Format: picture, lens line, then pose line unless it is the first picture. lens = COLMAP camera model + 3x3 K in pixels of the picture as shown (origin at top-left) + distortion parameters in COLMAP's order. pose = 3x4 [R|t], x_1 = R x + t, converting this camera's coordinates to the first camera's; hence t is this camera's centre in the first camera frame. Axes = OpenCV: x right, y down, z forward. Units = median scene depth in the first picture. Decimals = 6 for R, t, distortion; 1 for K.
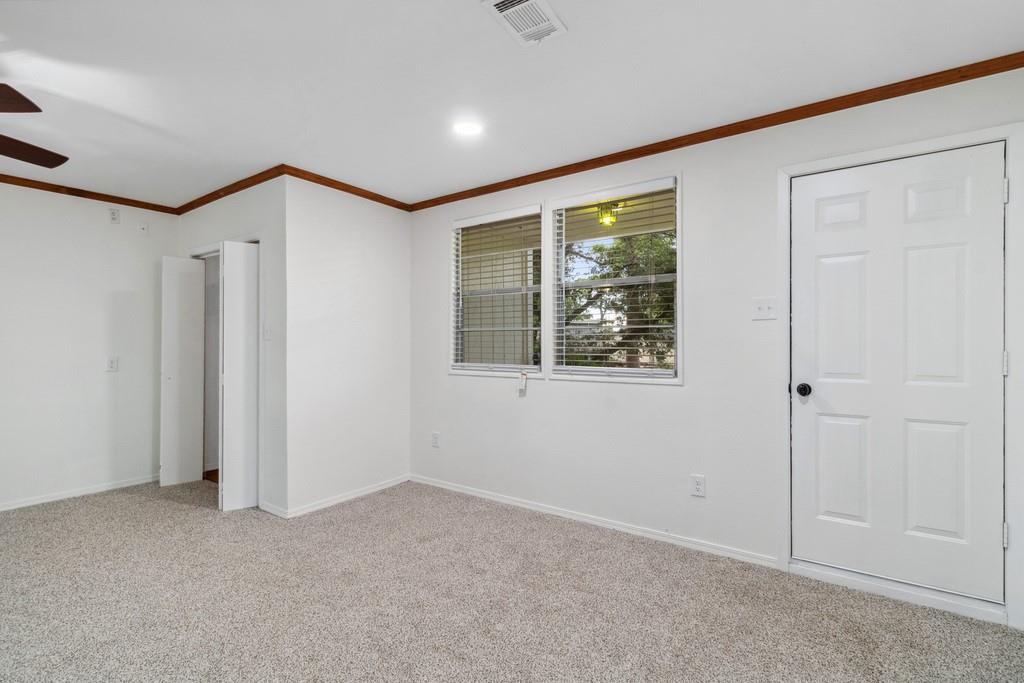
lens RADIAL K [[486.6, 0, 519.9], [0, 486.6, 338.7], [0, 0, 1]] dist [-0.000812, -0.000089]
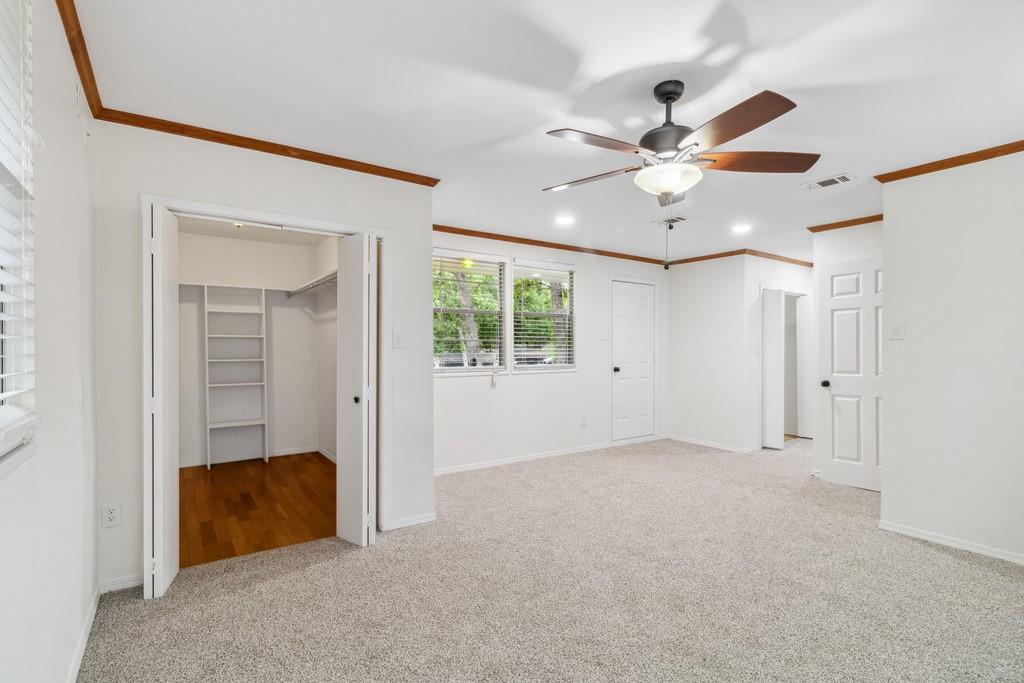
lens RADIAL K [[486.6, 0, 519.9], [0, 486.6, 338.7], [0, 0, 1]] dist [-0.000812, -0.000089]
pose [[0.336669, 0.021935, 0.941368, -1.392455], [-0.003811, 0.999752, -0.021933, 0.005273], [-0.941615, 0.003797, 0.336669, 0.465494]]
